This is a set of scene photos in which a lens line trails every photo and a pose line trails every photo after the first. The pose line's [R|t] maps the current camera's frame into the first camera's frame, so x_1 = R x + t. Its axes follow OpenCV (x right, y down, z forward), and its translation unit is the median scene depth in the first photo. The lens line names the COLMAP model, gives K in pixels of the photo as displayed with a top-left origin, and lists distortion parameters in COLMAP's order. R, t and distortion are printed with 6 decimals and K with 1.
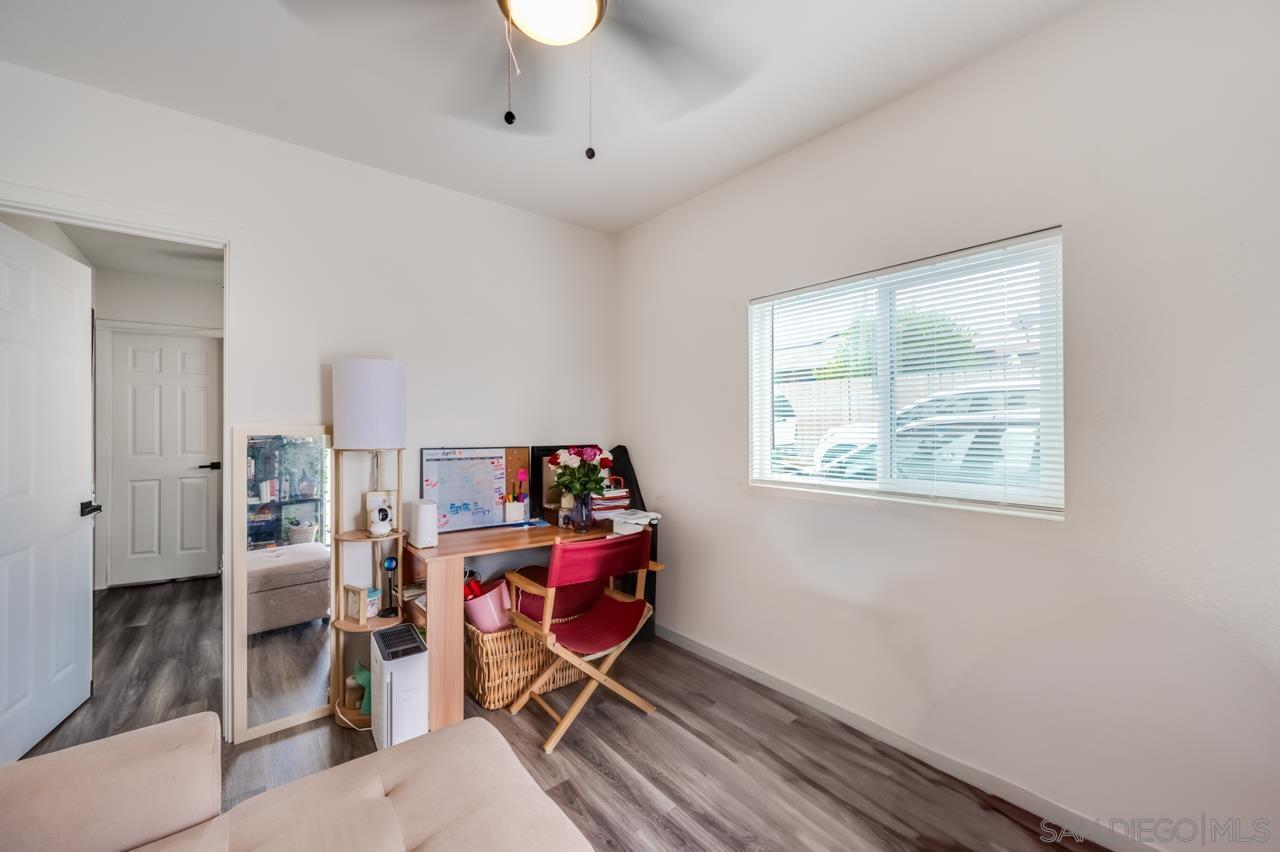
lens RADIAL K [[496.2, 0, 639.9], [0, 496.2, 430.6], [0, 0, 1]] dist [0.000815, 0.000069]
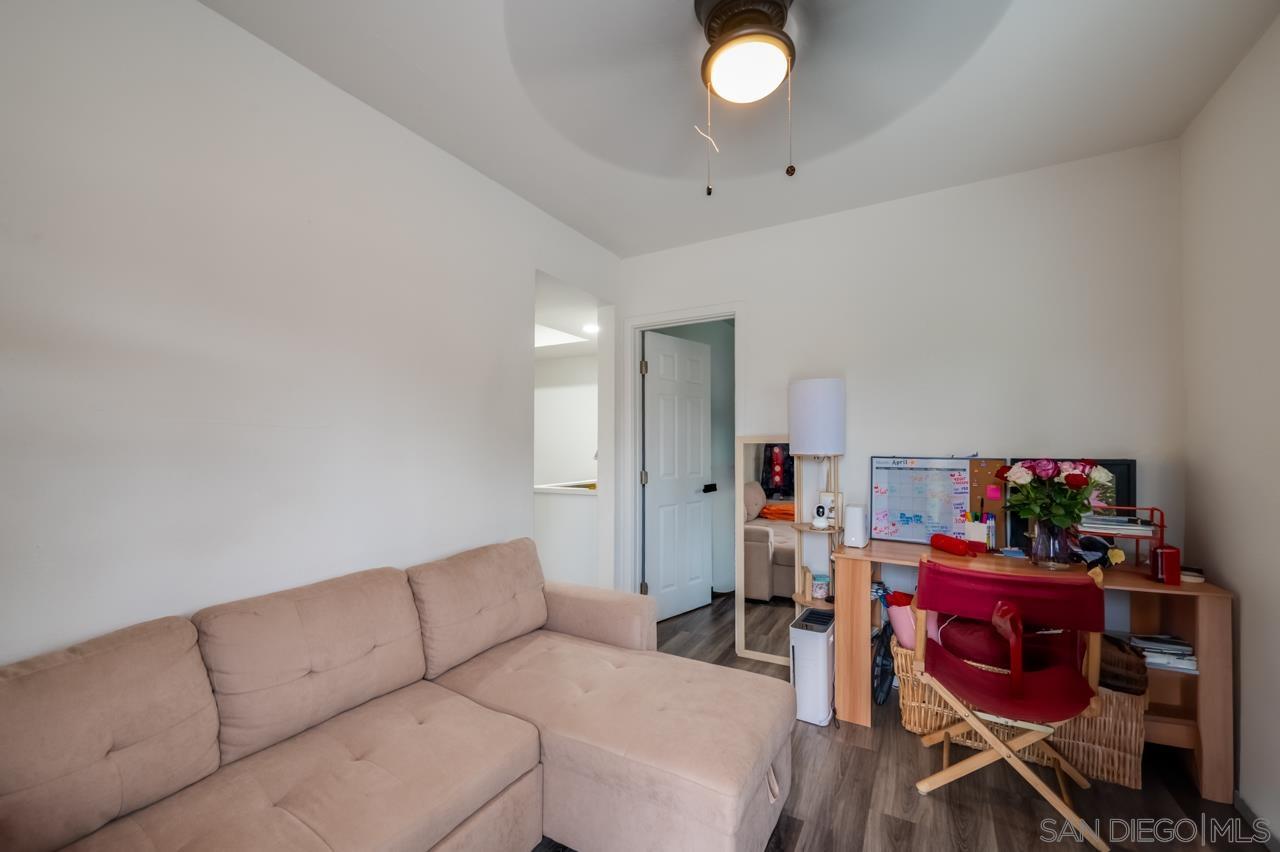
lens RADIAL K [[525.3, 0, 638.9], [0, 525.3, 433.6], [0, 0, 1]] dist [-0.008945, 0.000094]
pose [[0.358081, -0.023287, -0.933400, 0.414535], [-0.000366, 0.999685, -0.025081, 0.014457], [0.933691, 0.009323, 0.357959, 0.135148]]
